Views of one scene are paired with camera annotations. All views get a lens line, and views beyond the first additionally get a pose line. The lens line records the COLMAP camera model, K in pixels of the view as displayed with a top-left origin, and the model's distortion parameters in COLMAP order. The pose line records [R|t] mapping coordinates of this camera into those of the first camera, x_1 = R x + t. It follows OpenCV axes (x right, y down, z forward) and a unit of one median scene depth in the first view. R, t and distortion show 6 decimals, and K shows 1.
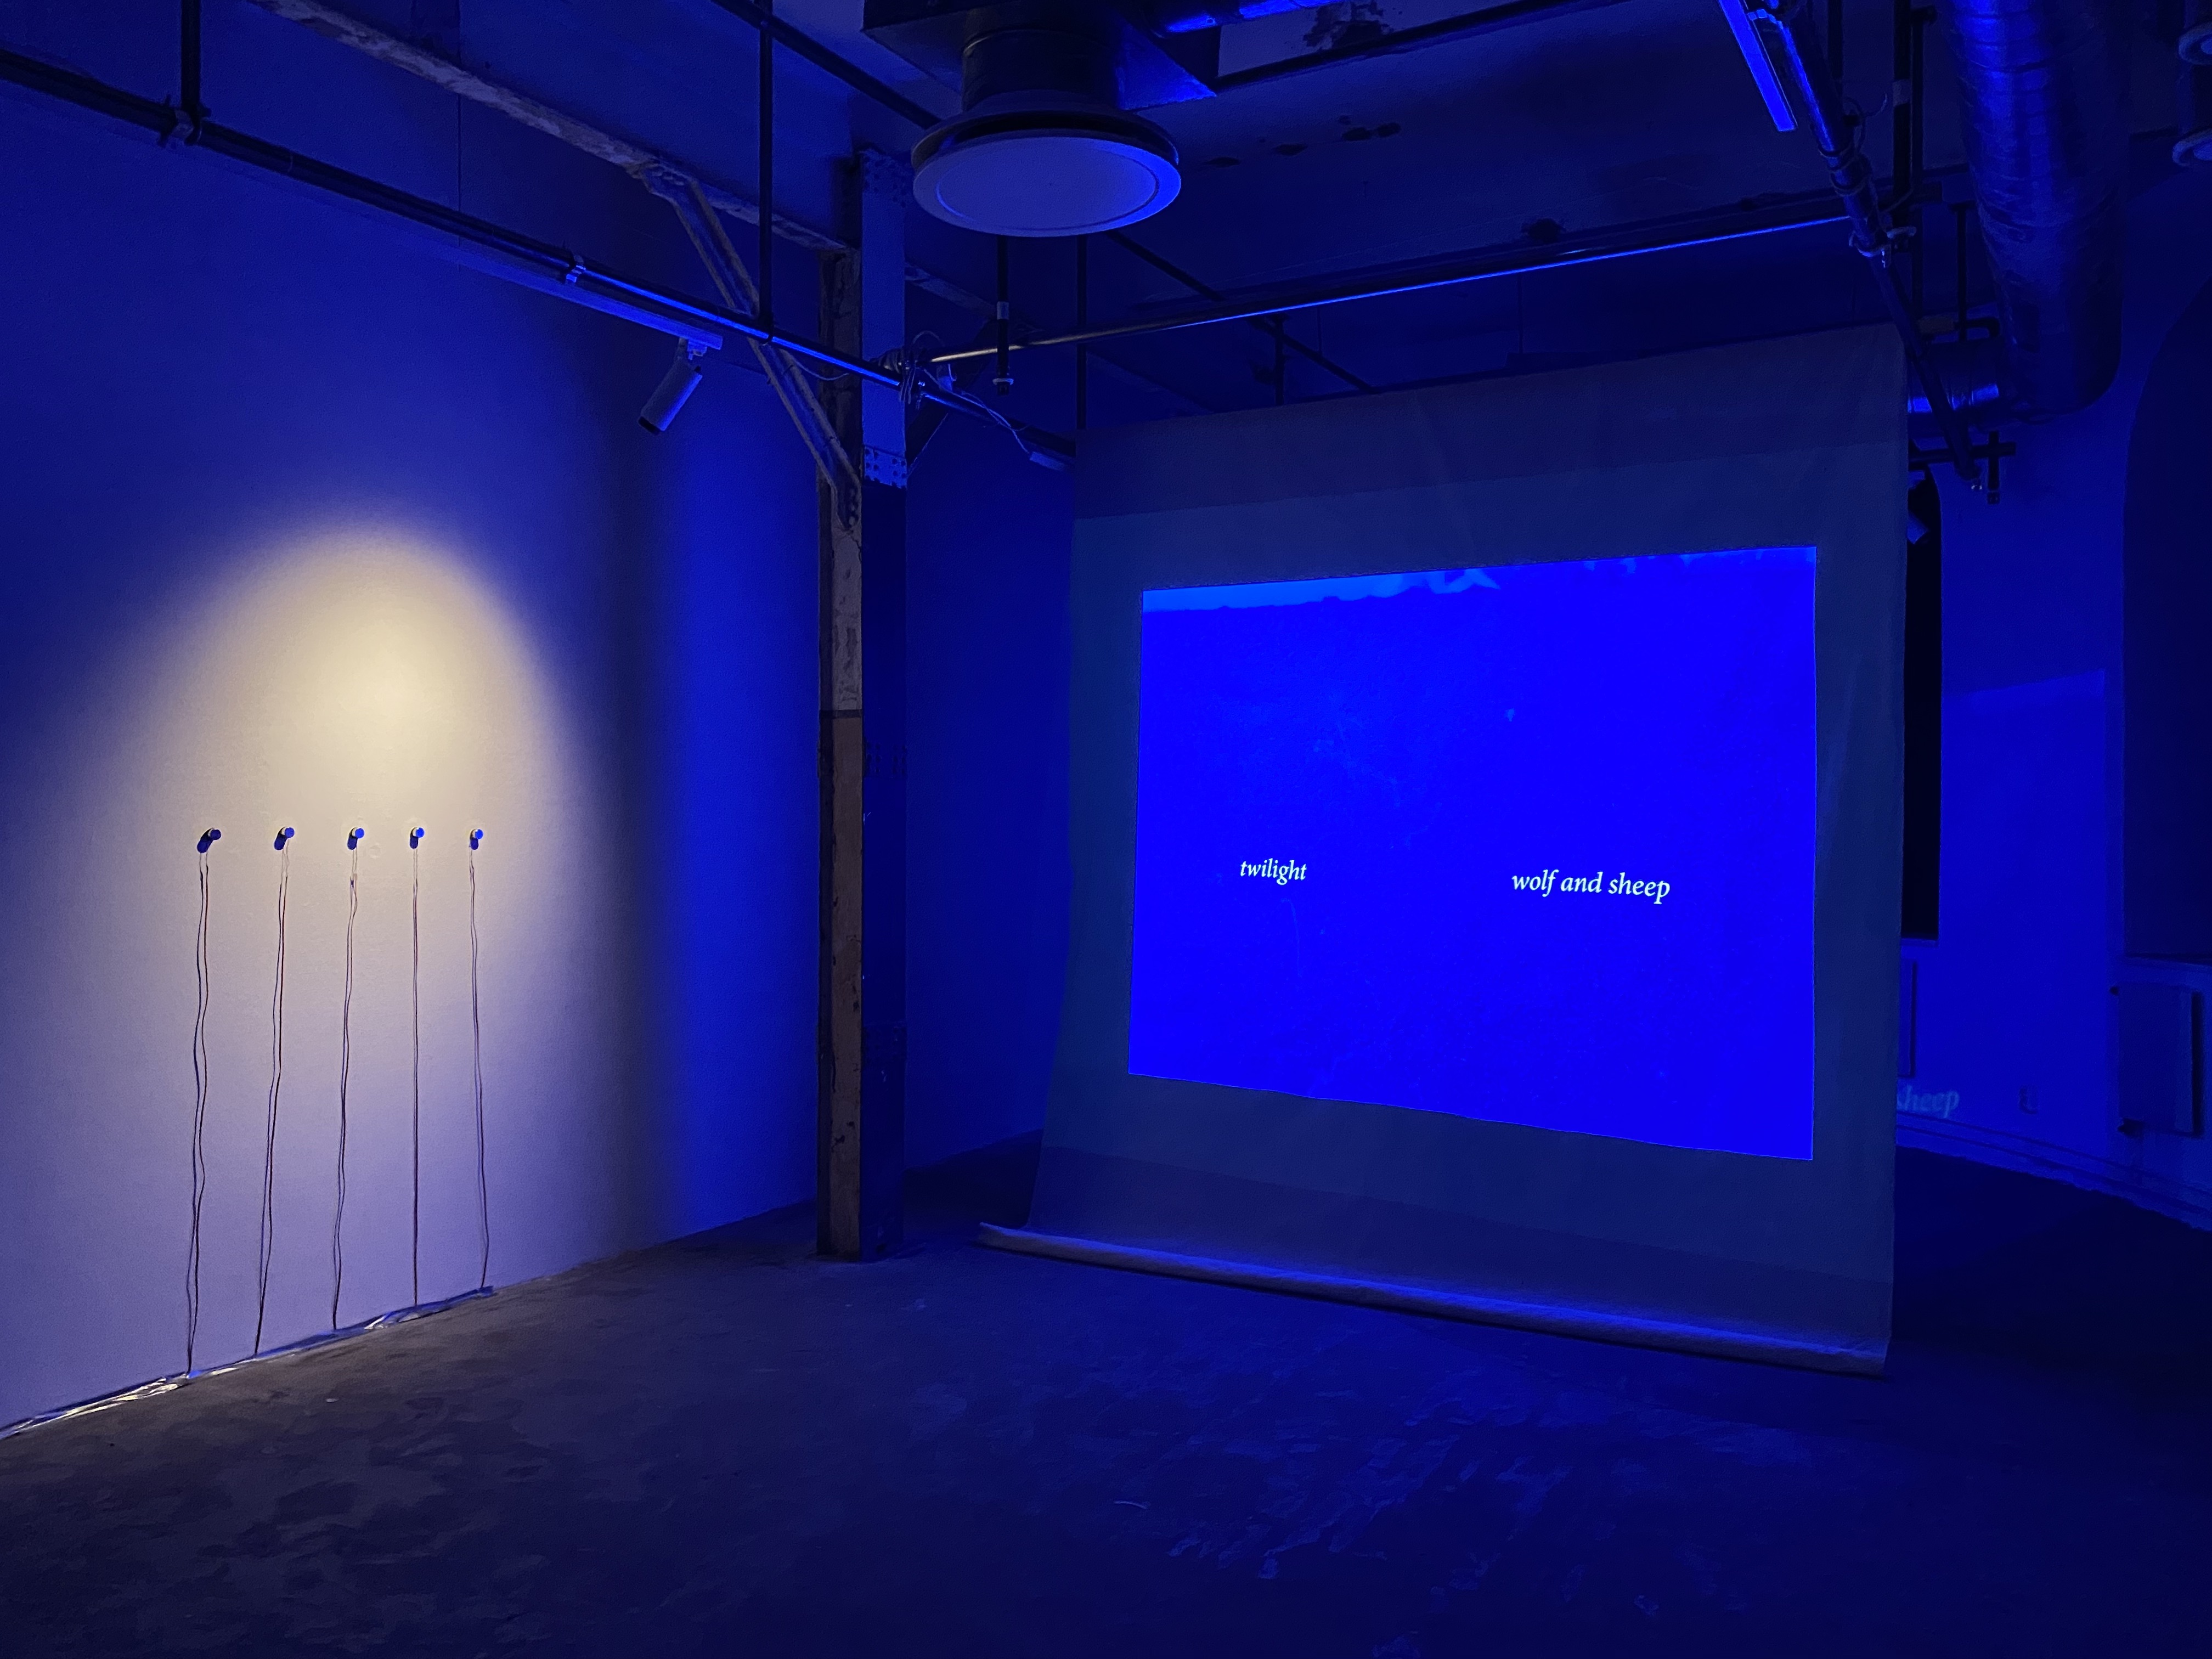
lens RADIAL K [[1678.4, 0, 1101.6], [0, 1678.4, 834.5], [0, 0, 1]] dist [0.030510, -0.024868]
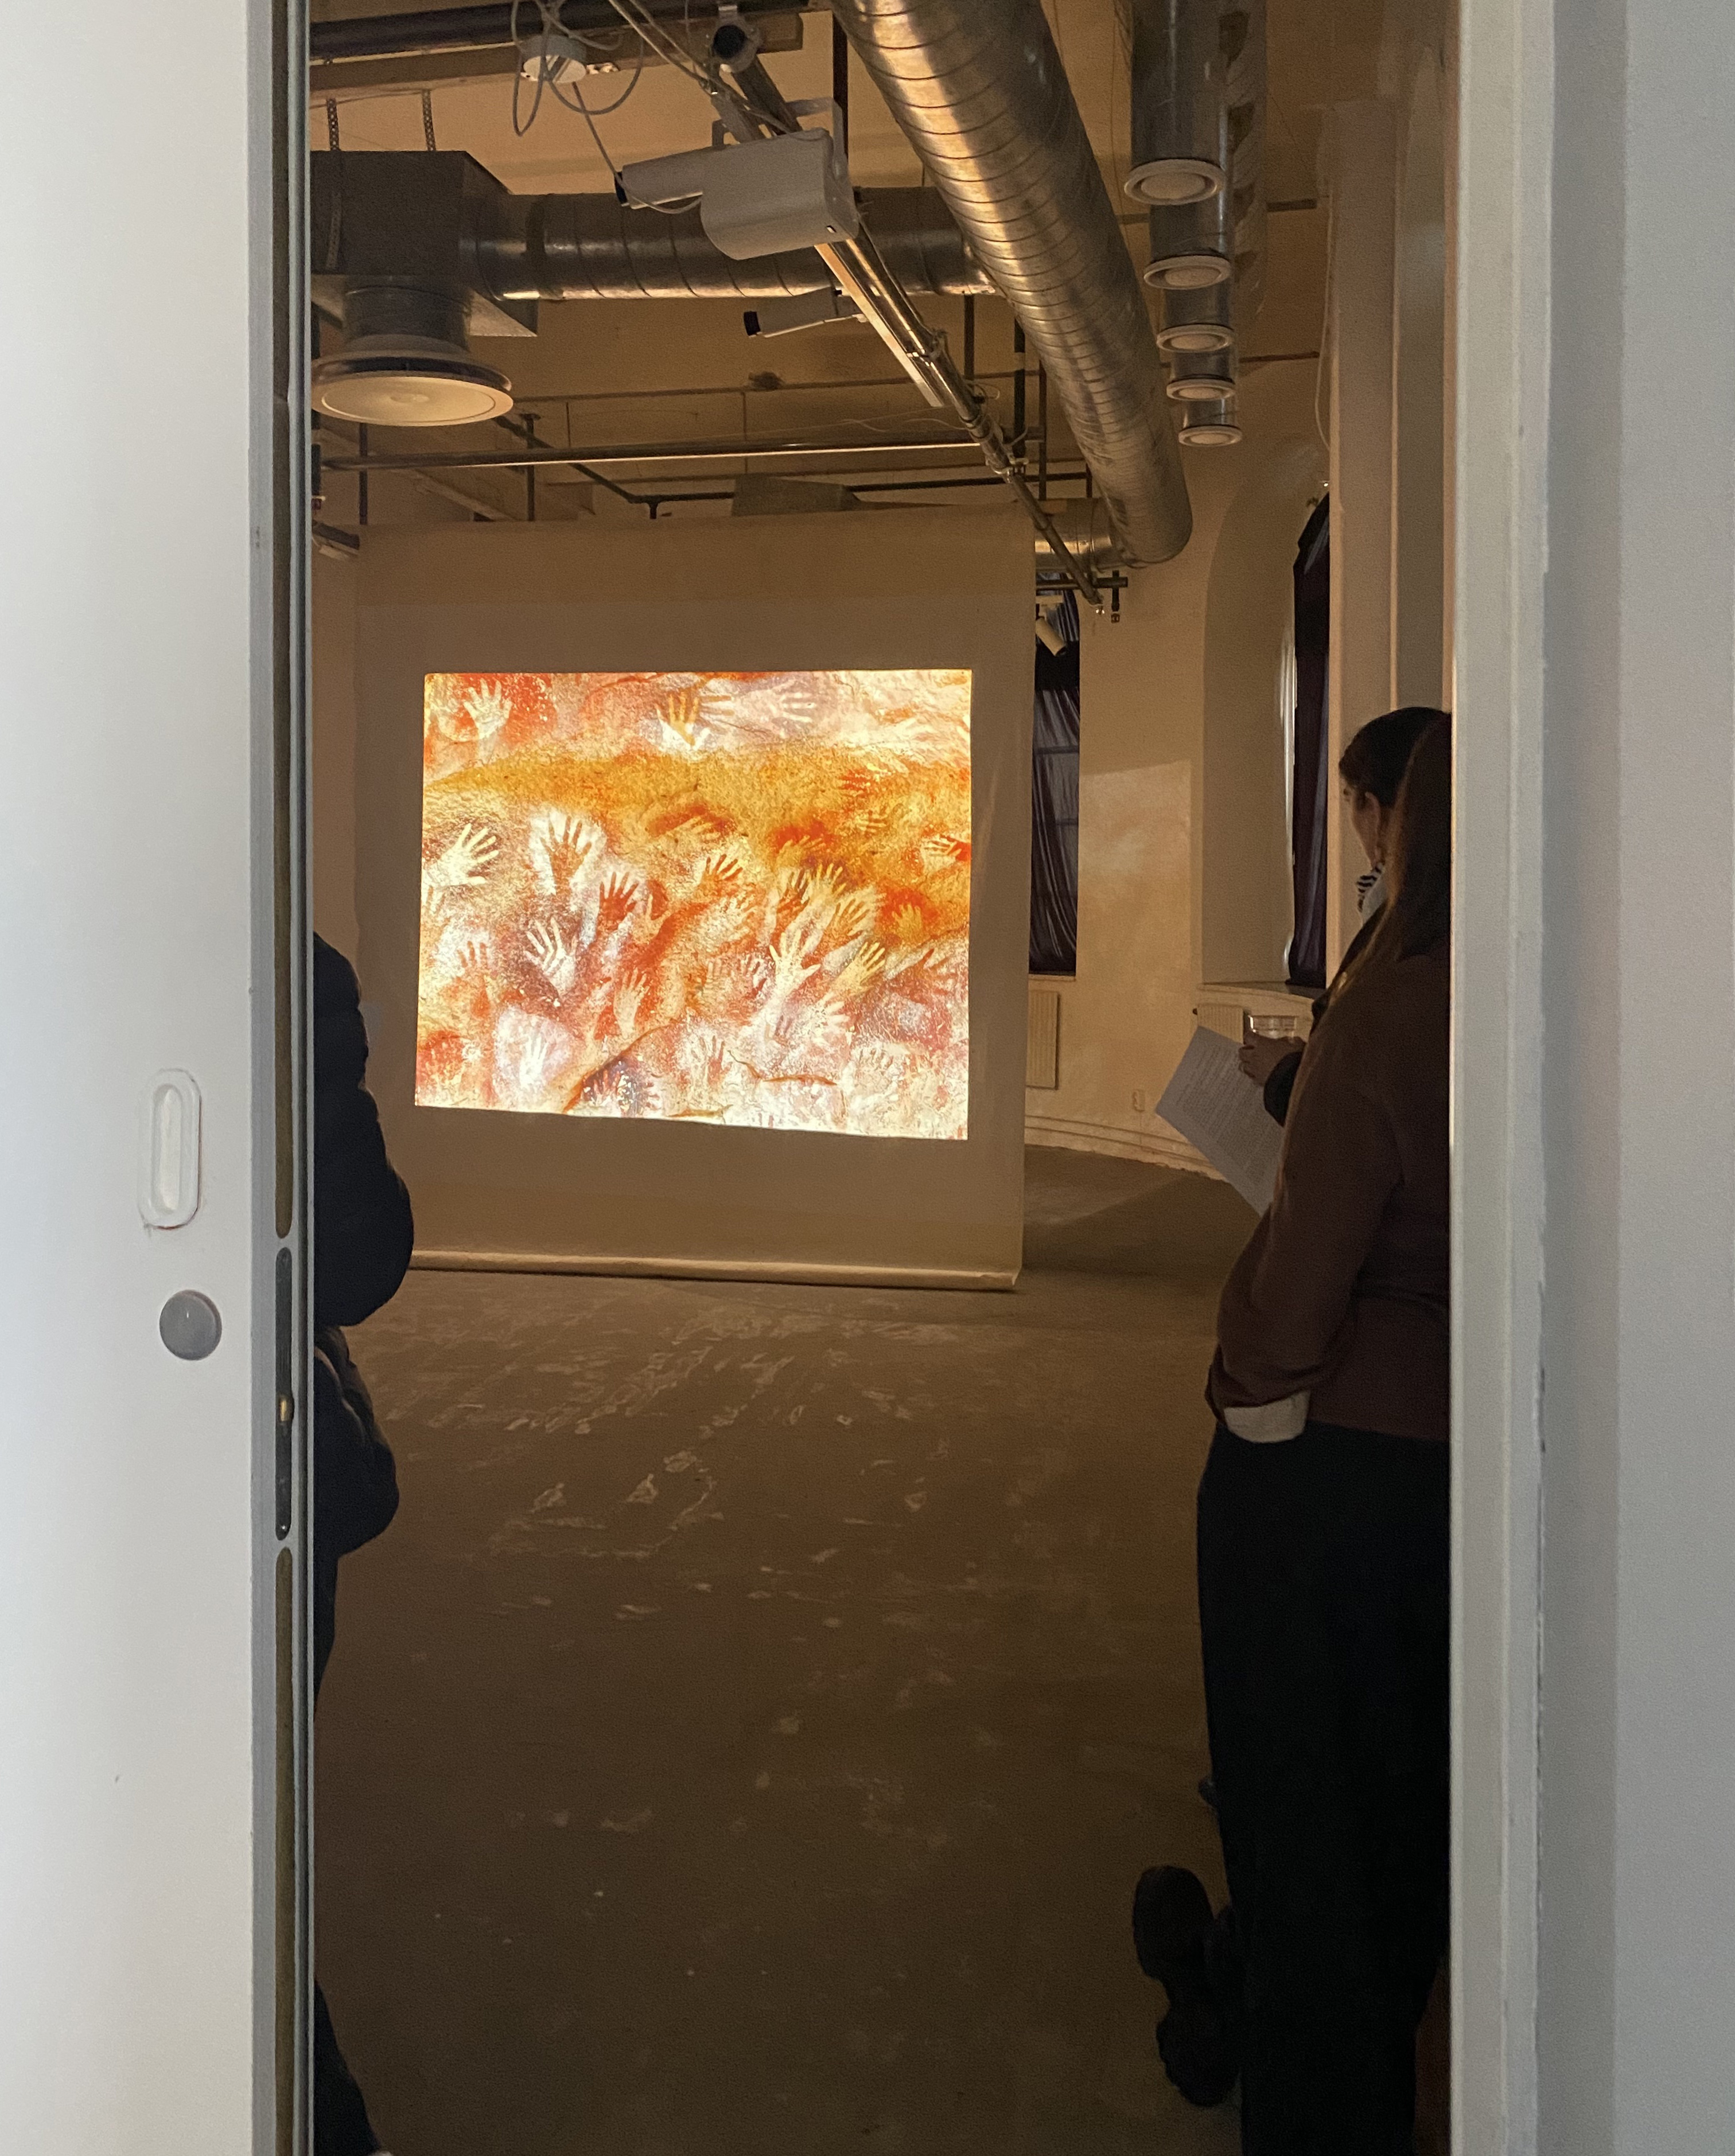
lens RADIAL K [[1829.8, 0, 834.2], [0, 1829.8, 911.7], [0, 0, 1]] dist [0.067364, -0.001808]
pose [[0.955099, -0.004651, 0.296251, -0.108177], [0.000491, 0.999900, 0.014115, -0.004583], [-0.296287, -0.013335, 0.955006, -0.355214]]
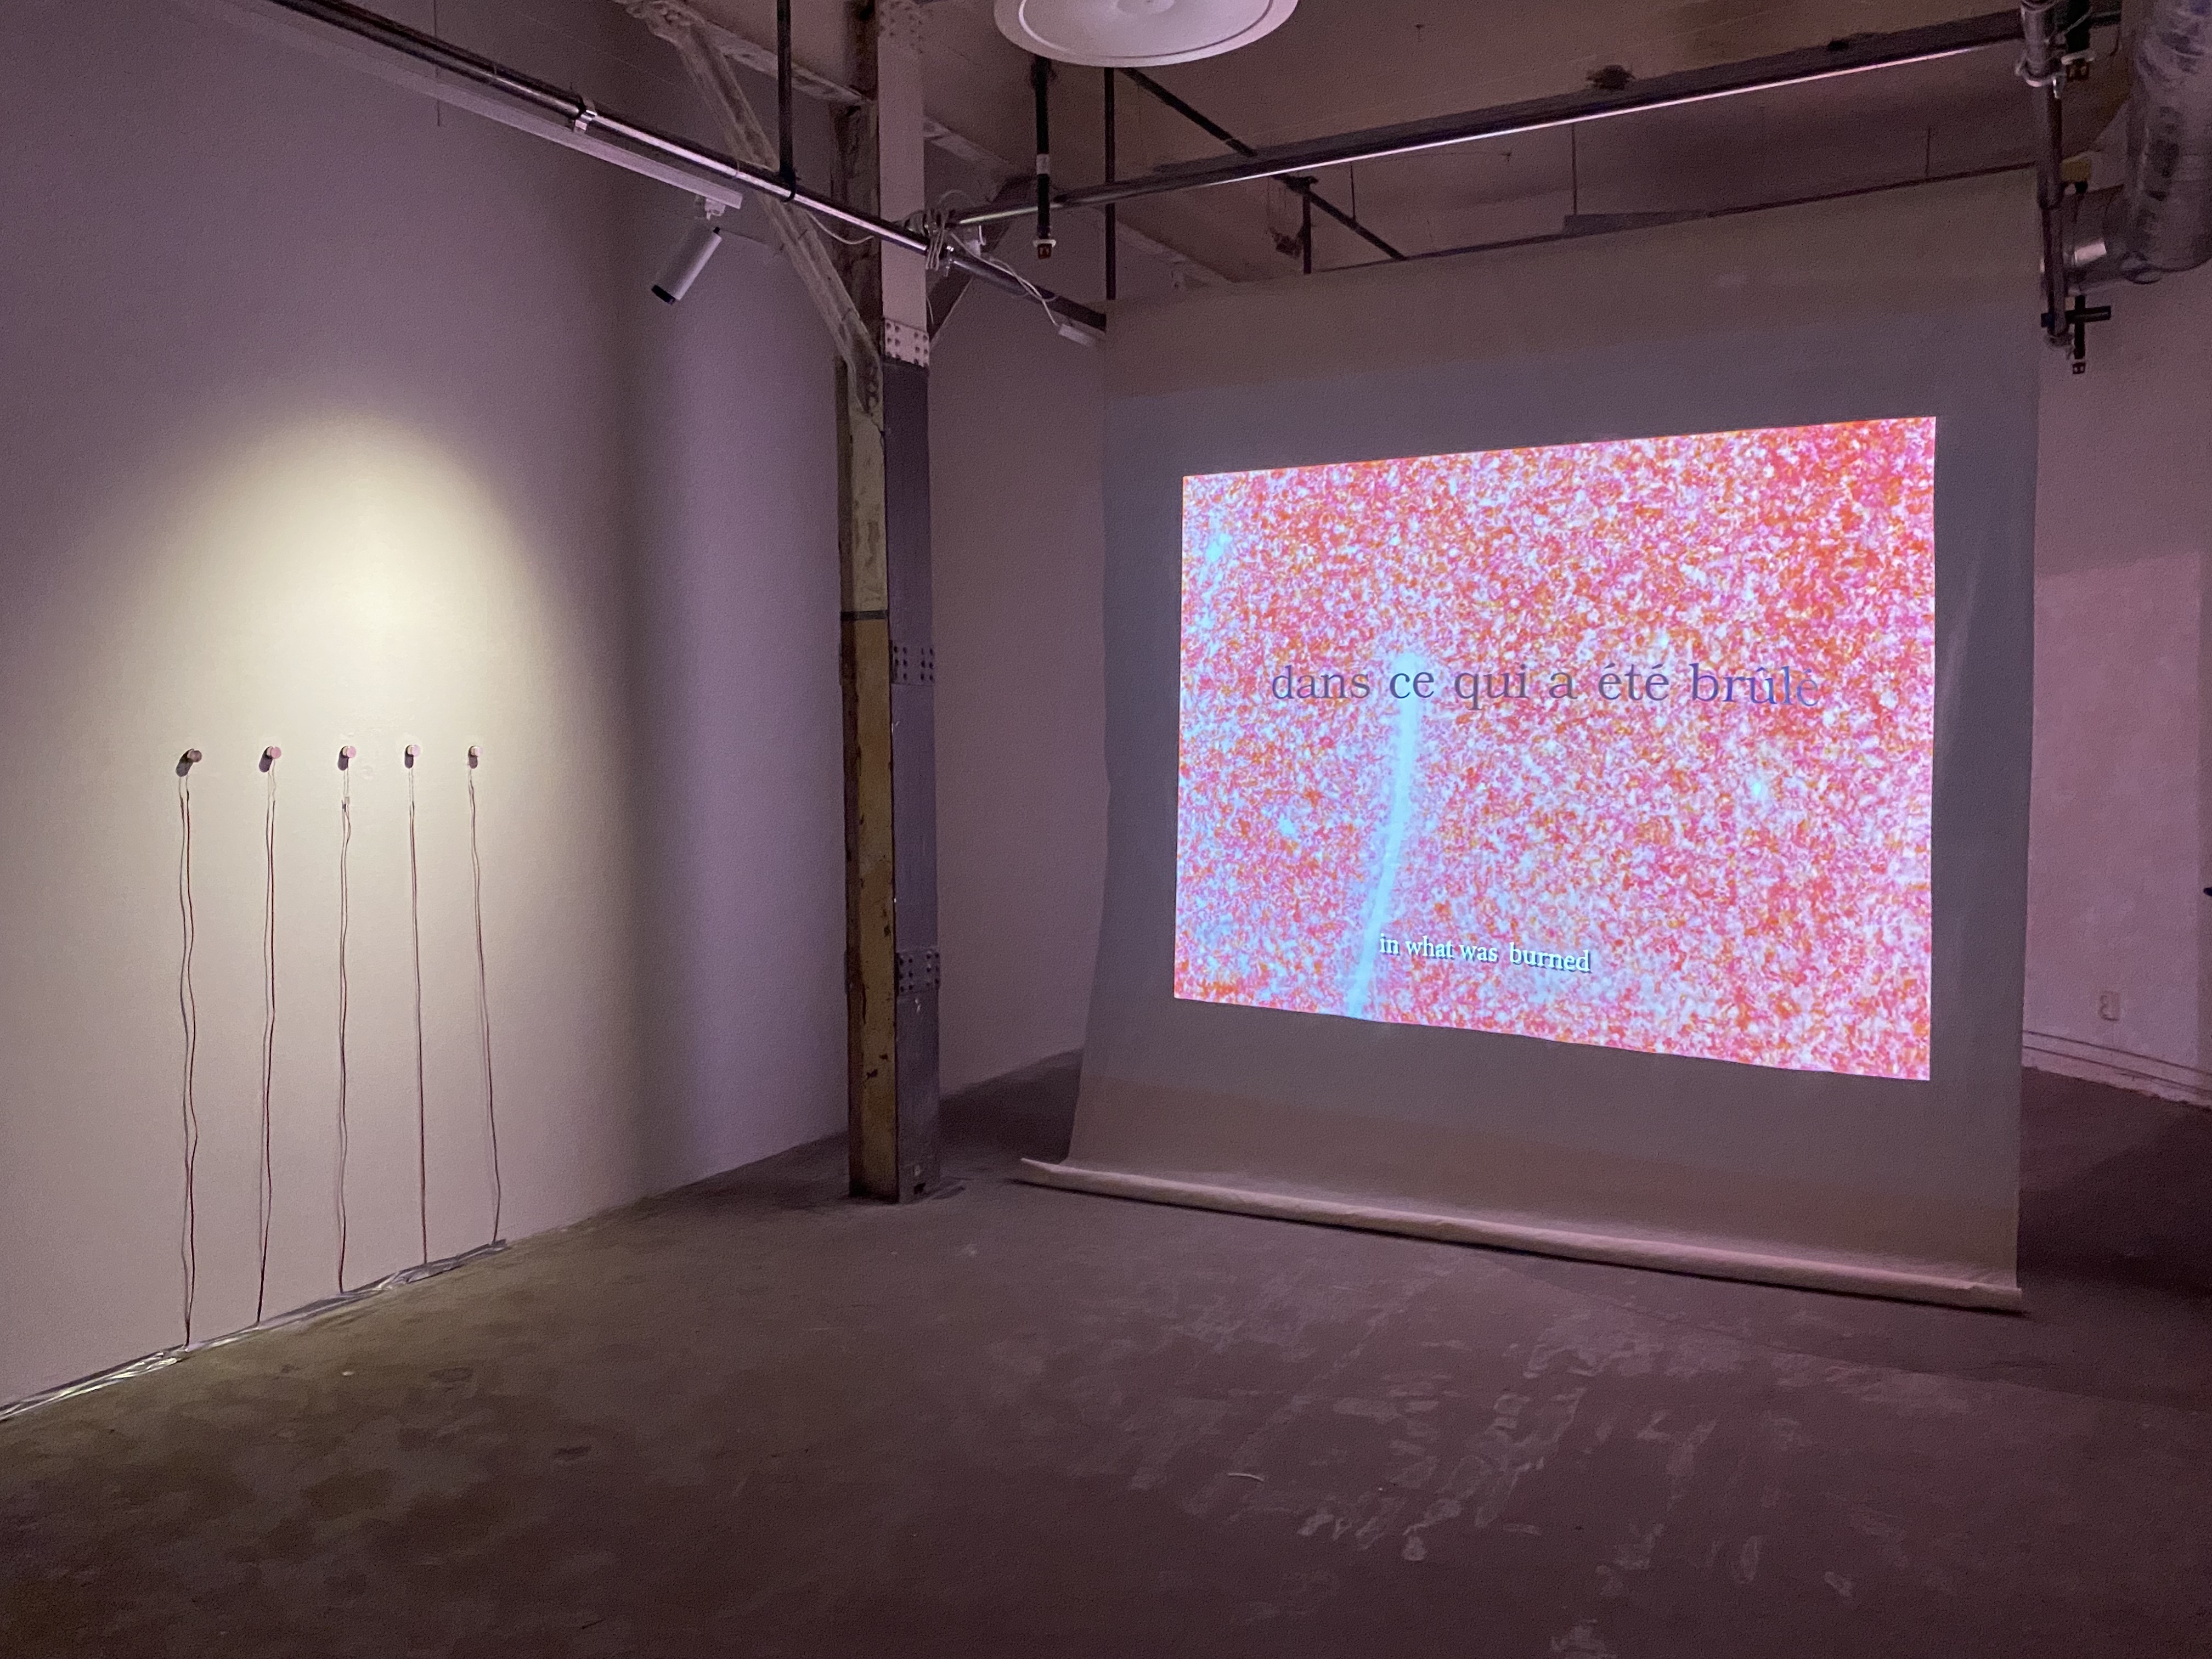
lens RADIAL K [[1724.4, 0, 1093.0], [0, 1724.4, 809.0], [0, 0, 1]] dist [0.021980, -0.011200]
pose [[0.999696, -0.014949, 0.019622, -0.062997], [0.014151, 0.999092, 0.040188, -0.002017], [-0.020205, -0.039898, 0.998999, 0.063423]]
